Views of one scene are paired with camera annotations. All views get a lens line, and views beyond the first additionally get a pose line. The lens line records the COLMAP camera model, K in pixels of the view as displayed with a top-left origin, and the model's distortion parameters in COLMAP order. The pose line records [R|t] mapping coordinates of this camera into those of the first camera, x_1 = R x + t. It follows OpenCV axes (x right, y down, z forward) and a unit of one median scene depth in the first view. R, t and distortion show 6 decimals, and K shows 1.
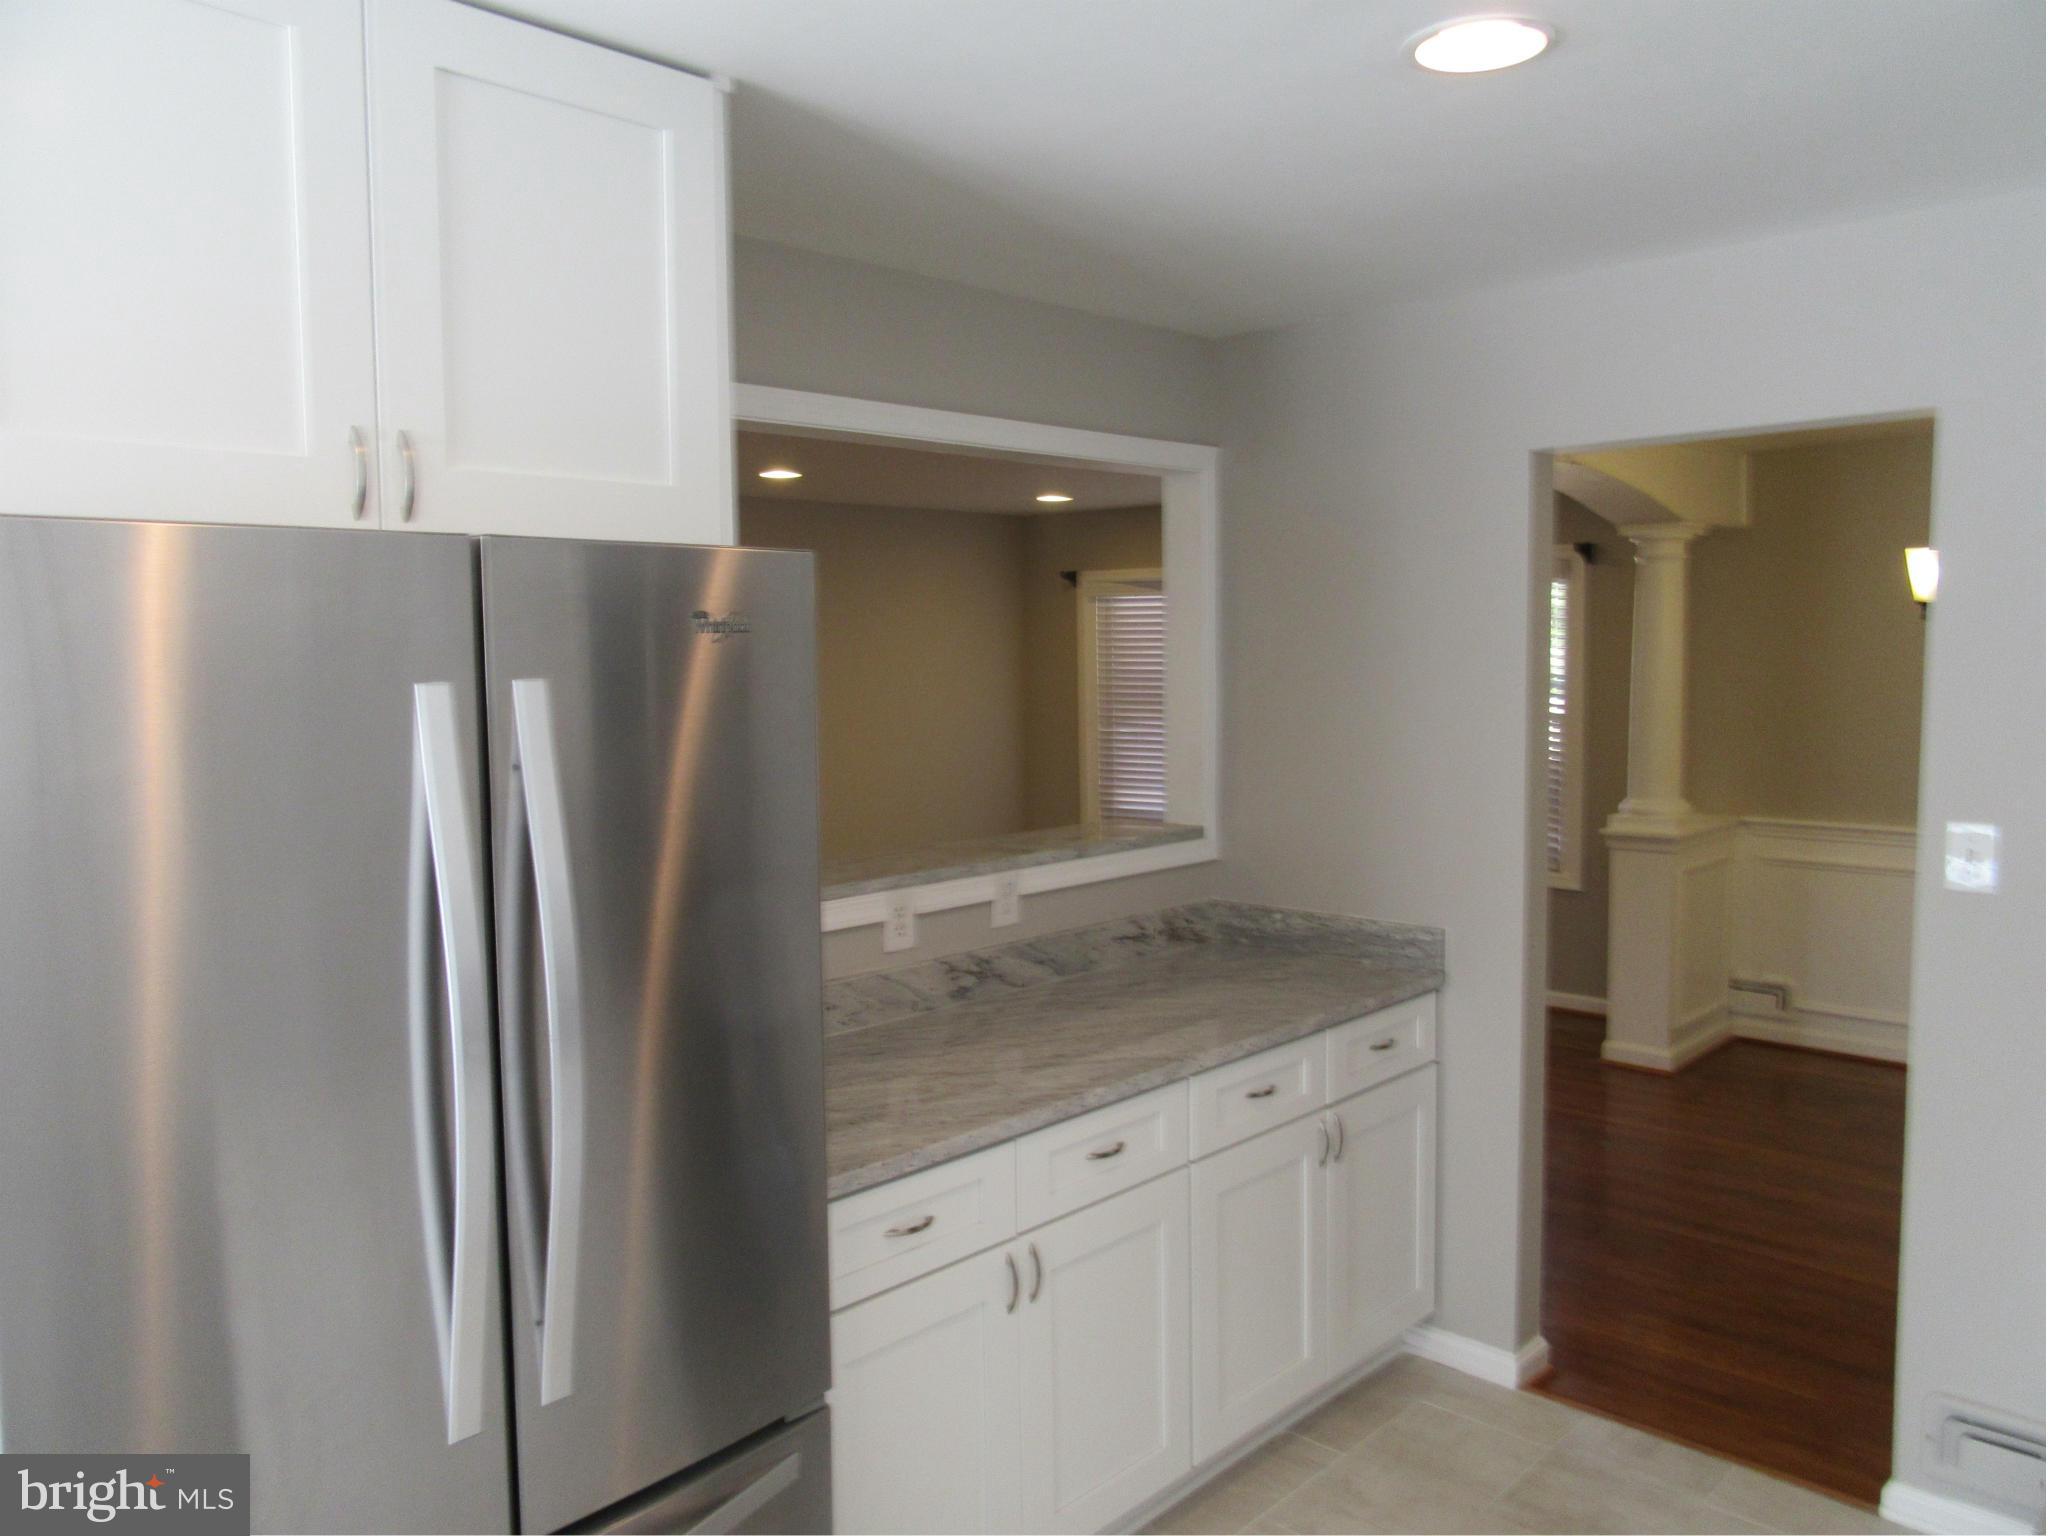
lens RADIAL K [[1513.5, 0, 1024.0], [0, 1513.5, 768.0], [0, 0, 1]] dist [-0.010350, 0.006240]
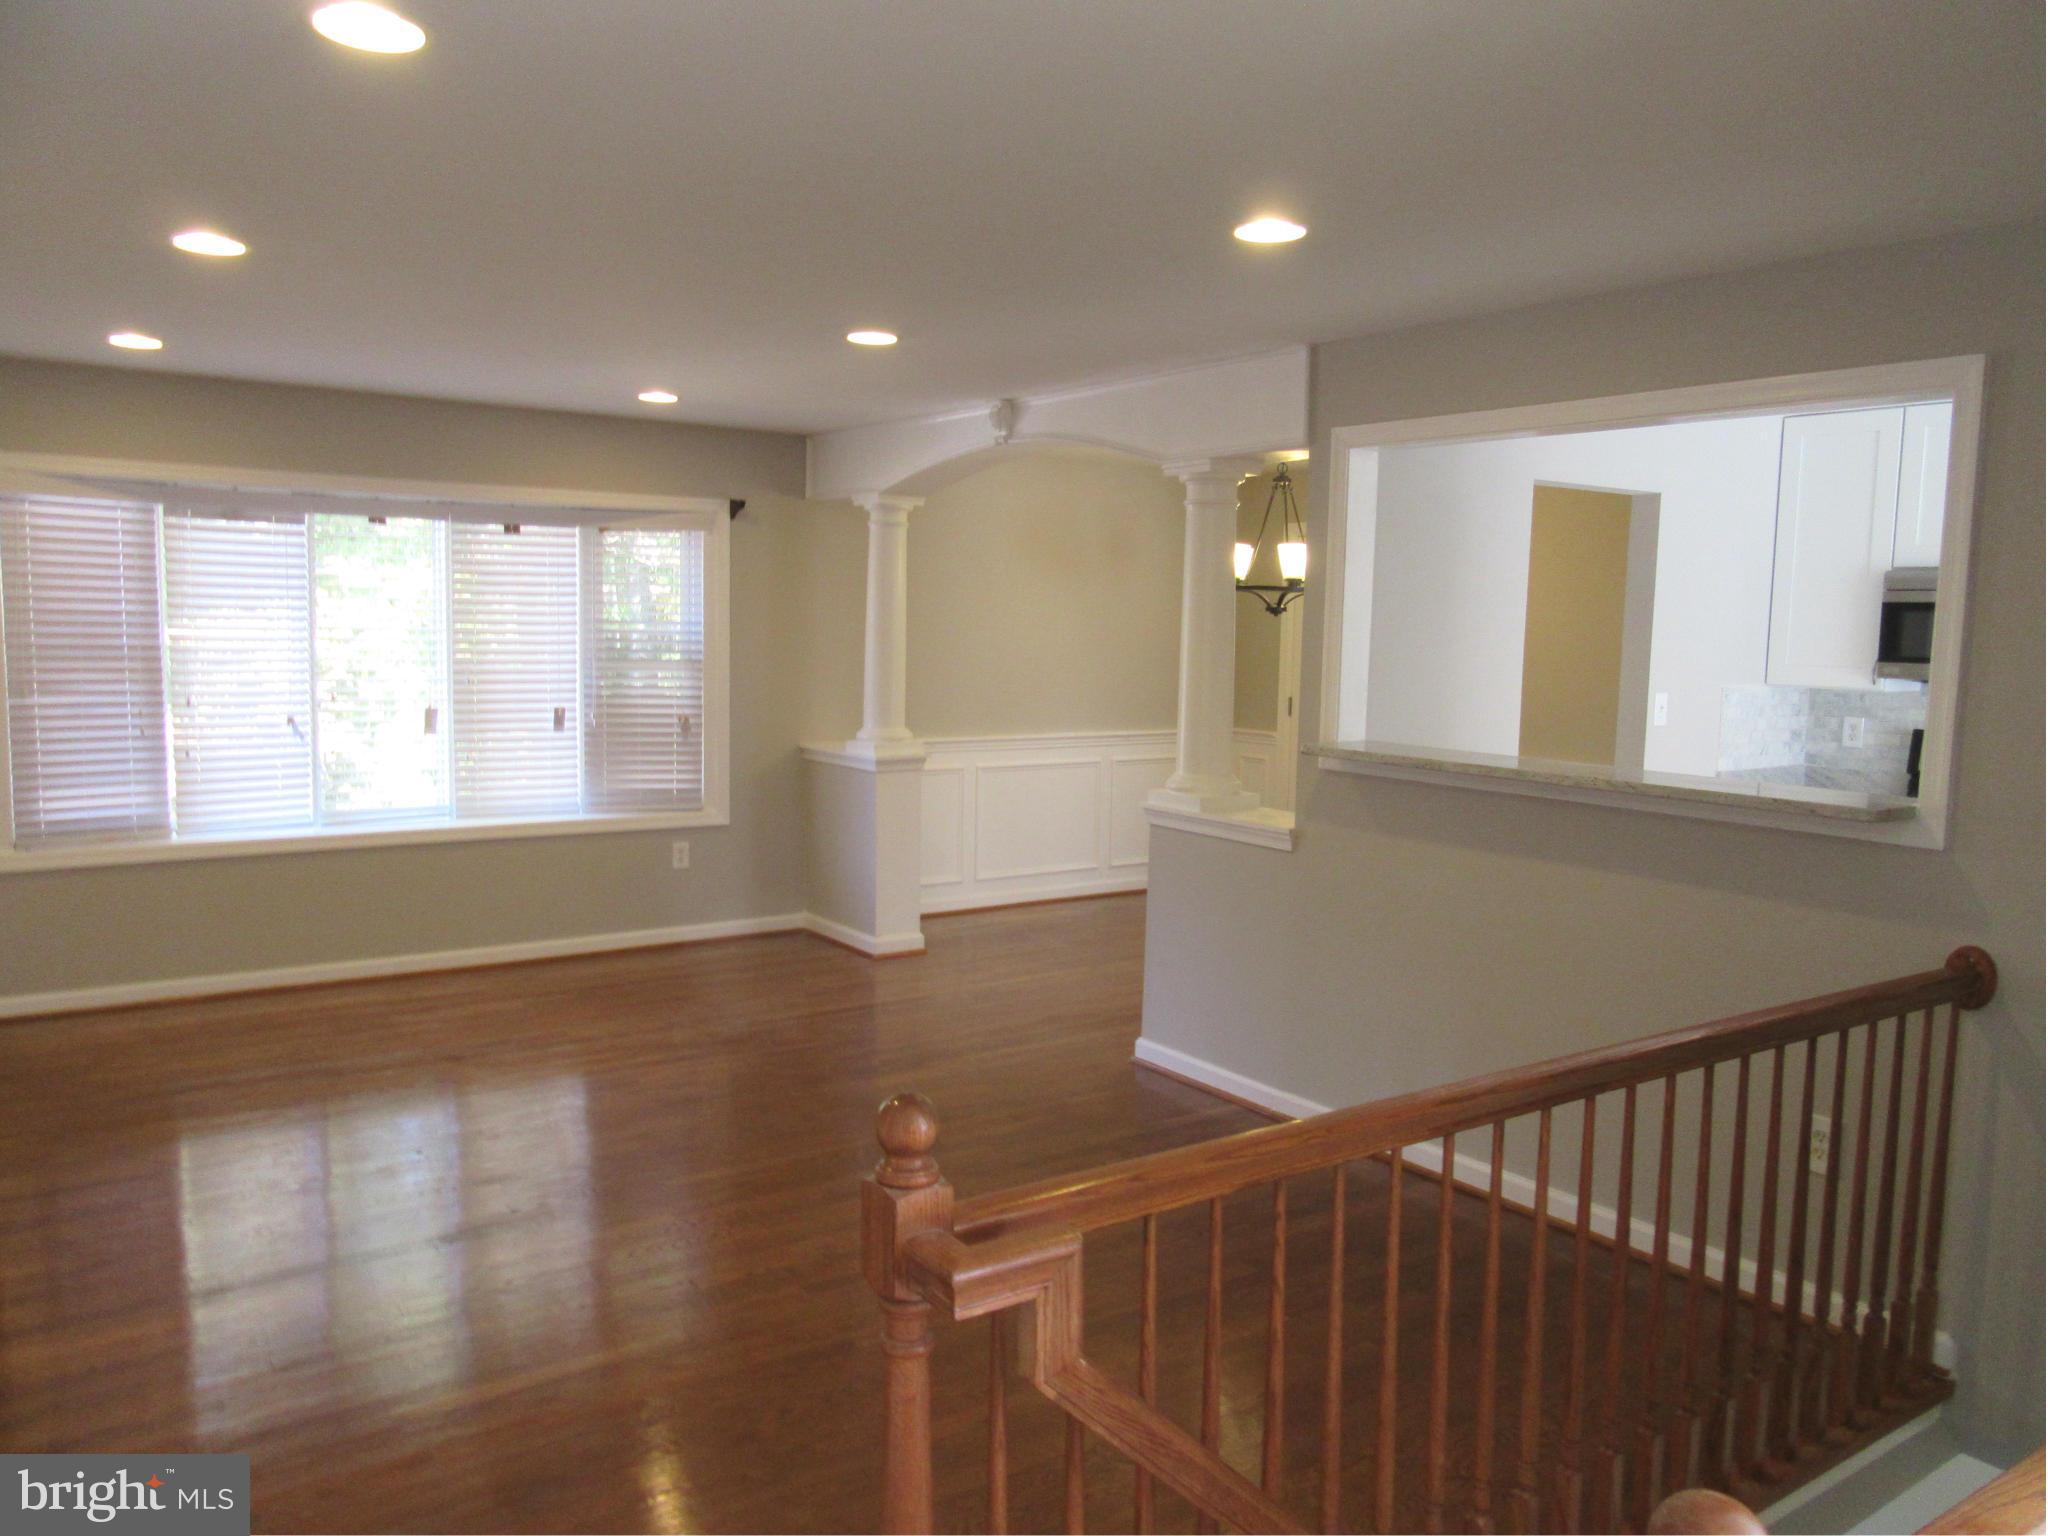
lens RADIAL K [[1513.5, 0, 1024.0], [0, 1513.5, 768.0], [0, 0, 1]] dist [-0.010350, 0.006240]
pose [[0.180724, -0.086941, 0.979684, -0.494440], [0.057445, 0.995318, 0.077732, -0.022701], [-0.981855, 0.042230, 0.184872, 0.474466]]
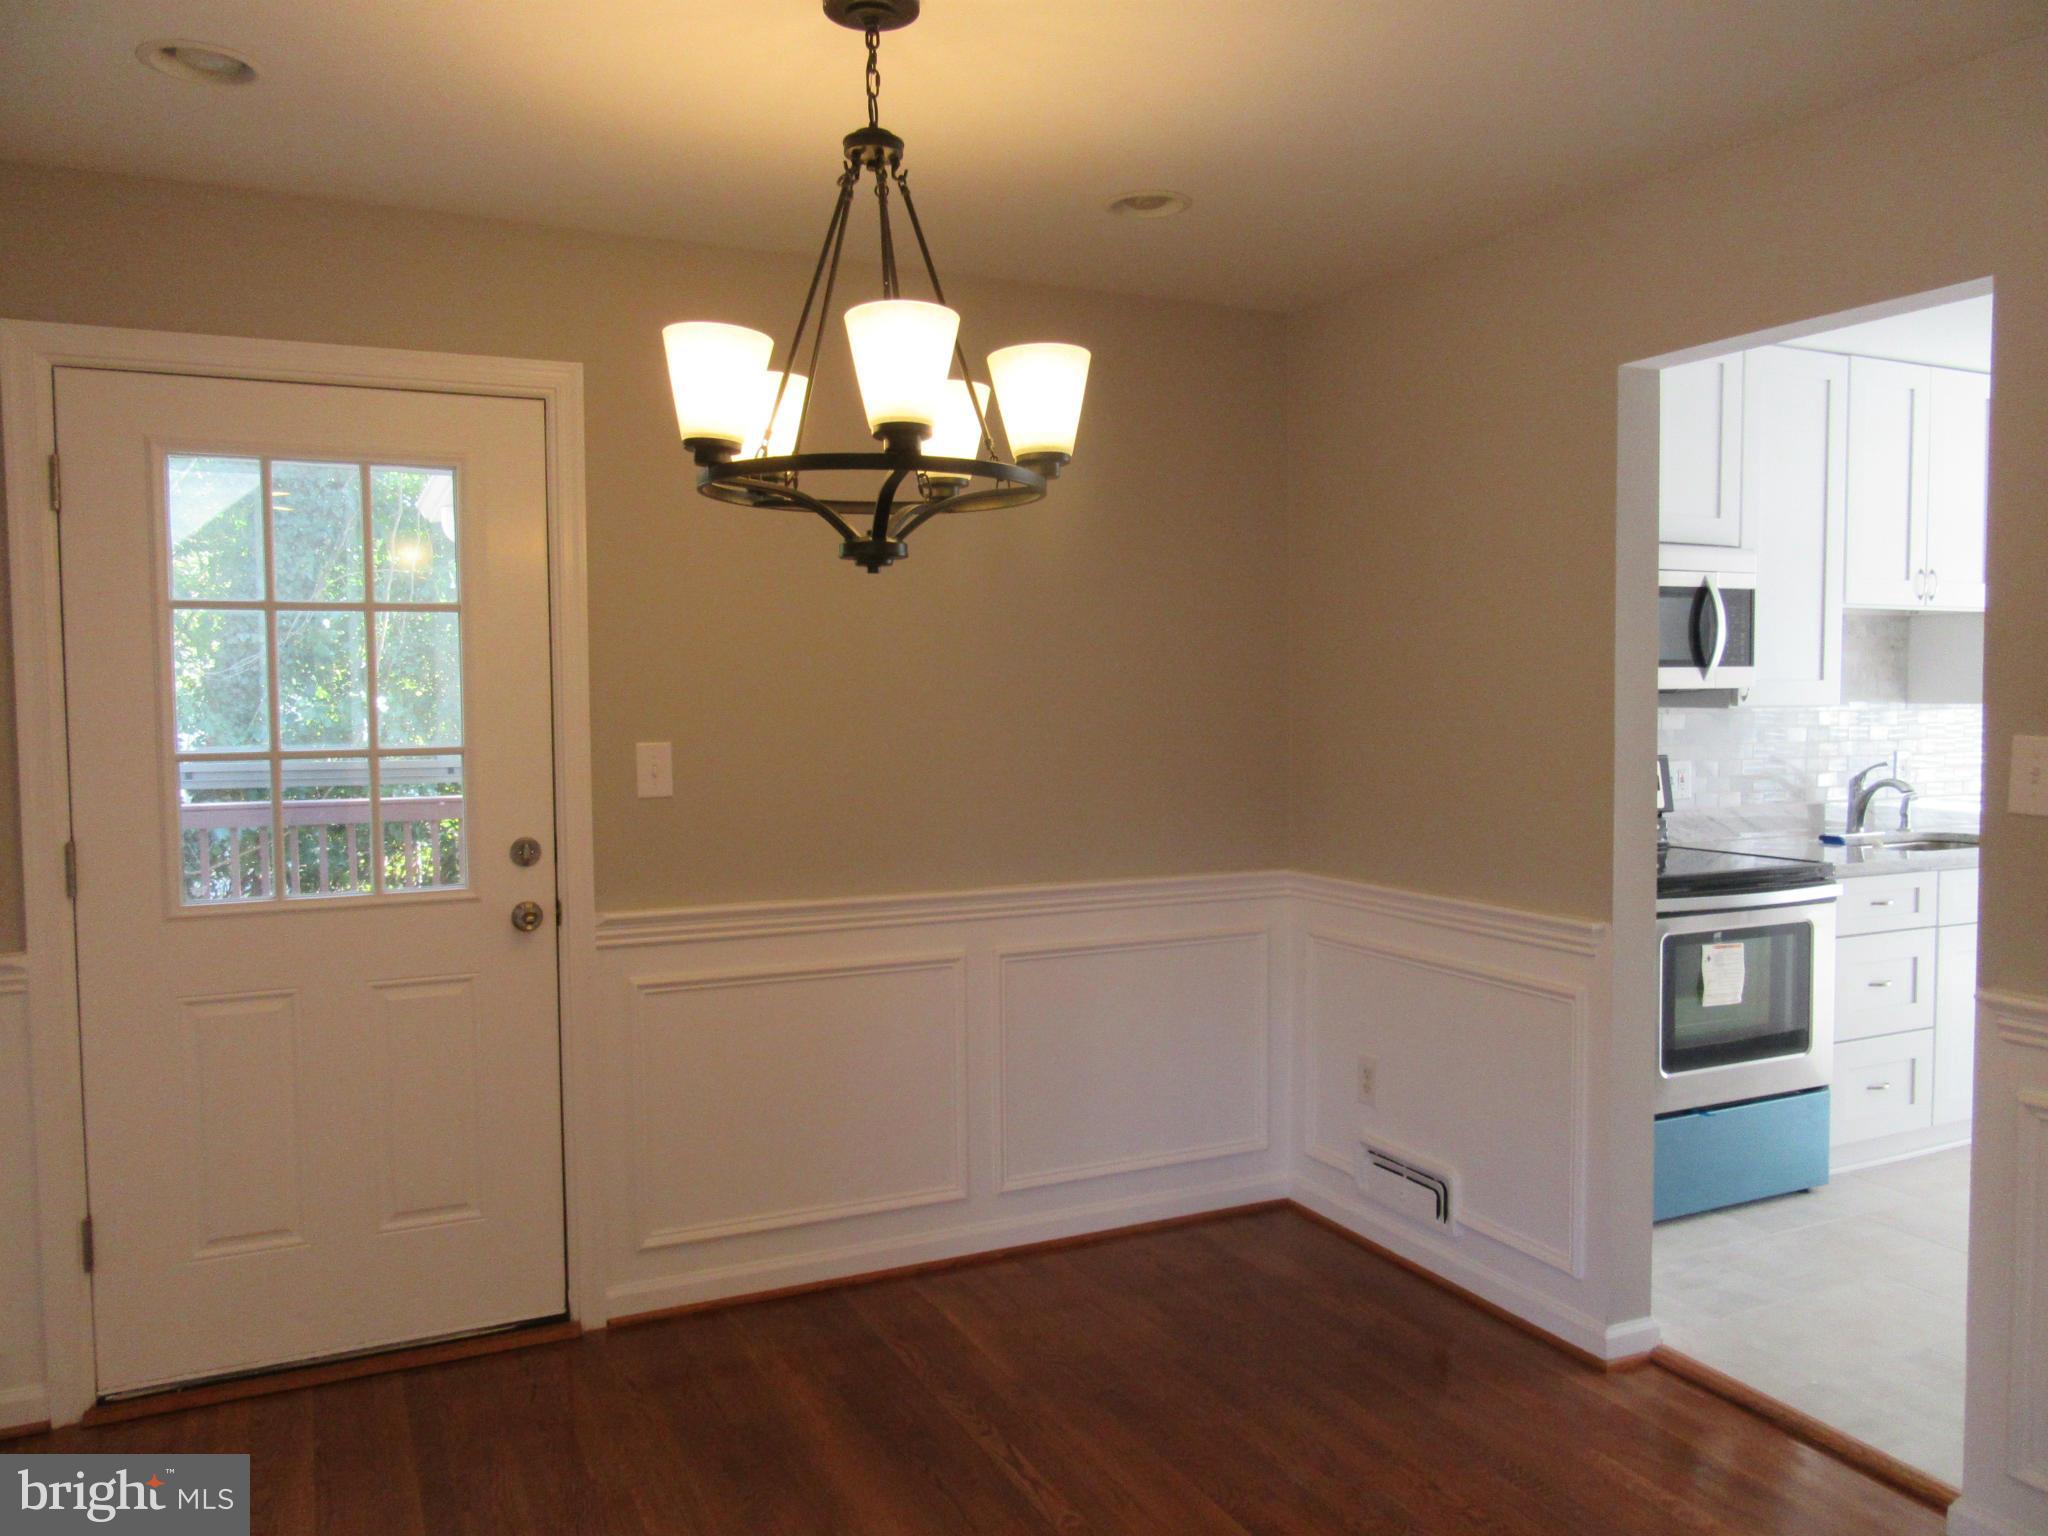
lens RADIAL K [[1522.4, 0, 1024.0], [0, 1522.4, 768.0], [0, 0, 1]] dist [-0.022574, -0.001606]
pose [[-0.934683, -0.005032, 0.355447, 0.173795], [0.042074, 0.991306, 0.124670, -0.029758], [-0.352984, 0.131482, -0.926345, 0.709113]]
